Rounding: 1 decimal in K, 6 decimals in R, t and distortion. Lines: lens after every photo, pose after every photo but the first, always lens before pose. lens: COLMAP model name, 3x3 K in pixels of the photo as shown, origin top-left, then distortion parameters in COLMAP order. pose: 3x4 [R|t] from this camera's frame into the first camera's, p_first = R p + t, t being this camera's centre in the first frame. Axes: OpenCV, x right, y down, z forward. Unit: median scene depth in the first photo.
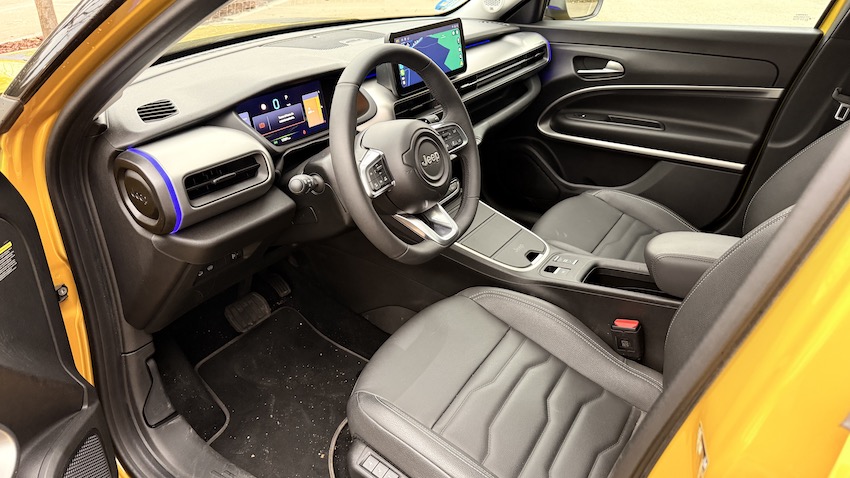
lens RADIAL K [[591.2, 0, 425.0], [0, 591.2, 239.0], [0, 0, 1]] dist [0.050579, -0.000448]
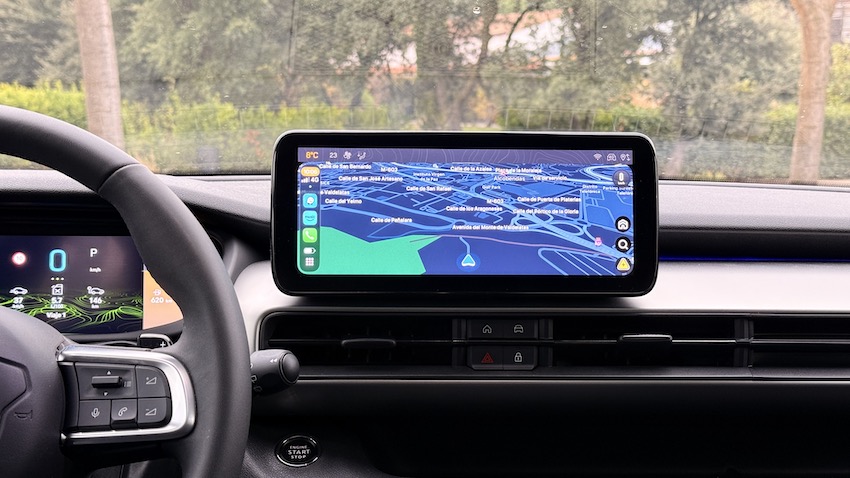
lens RADIAL K [[1187.9, 0, 425.0], [0, 1187.9, 239.0], [0, 0, 1]] dist [0.156488, 0.021161]
pose [[0.587939, 0.092332, -0.803619, 0.511238], [-0.386357, 0.904873, -0.178699, -0.150199], [0.710673, 0.415547, 0.567683, 0.544770]]
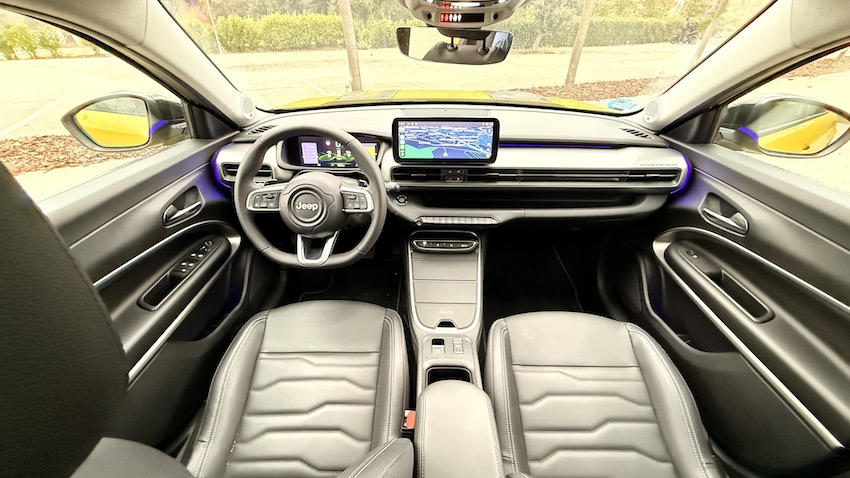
lens RADIAL K [[337.5, 0, 425.0], [0, 337.5, 239.0], [0, 0, 1]] dist [0.000162, -0.000137]
pose [[0.524936, 0.468118, -0.710850, 0.544076], [-0.397471, 0.873336, 0.281603, -0.287328], [0.752635, 0.134720, 0.644509, 0.491260]]
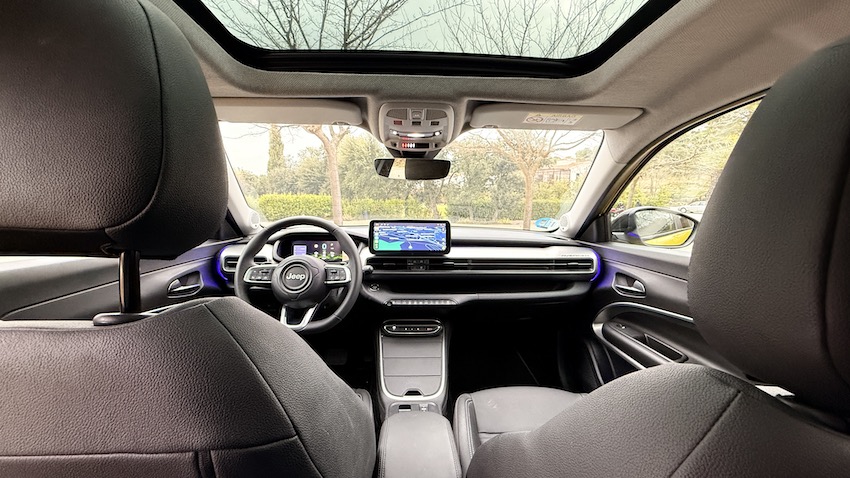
lens RADIAL K [[337.5, 0, 425.0], [0, 337.5, 239.0], [0, 0, 1]] dist [0.000162, -0.000137]
pose [[0.582372, 0.099065, -0.806864, 0.716878], [-0.387373, 0.906430, -0.168306, -0.152154], [0.714692, 0.410574, 0.566254, 0.465781]]
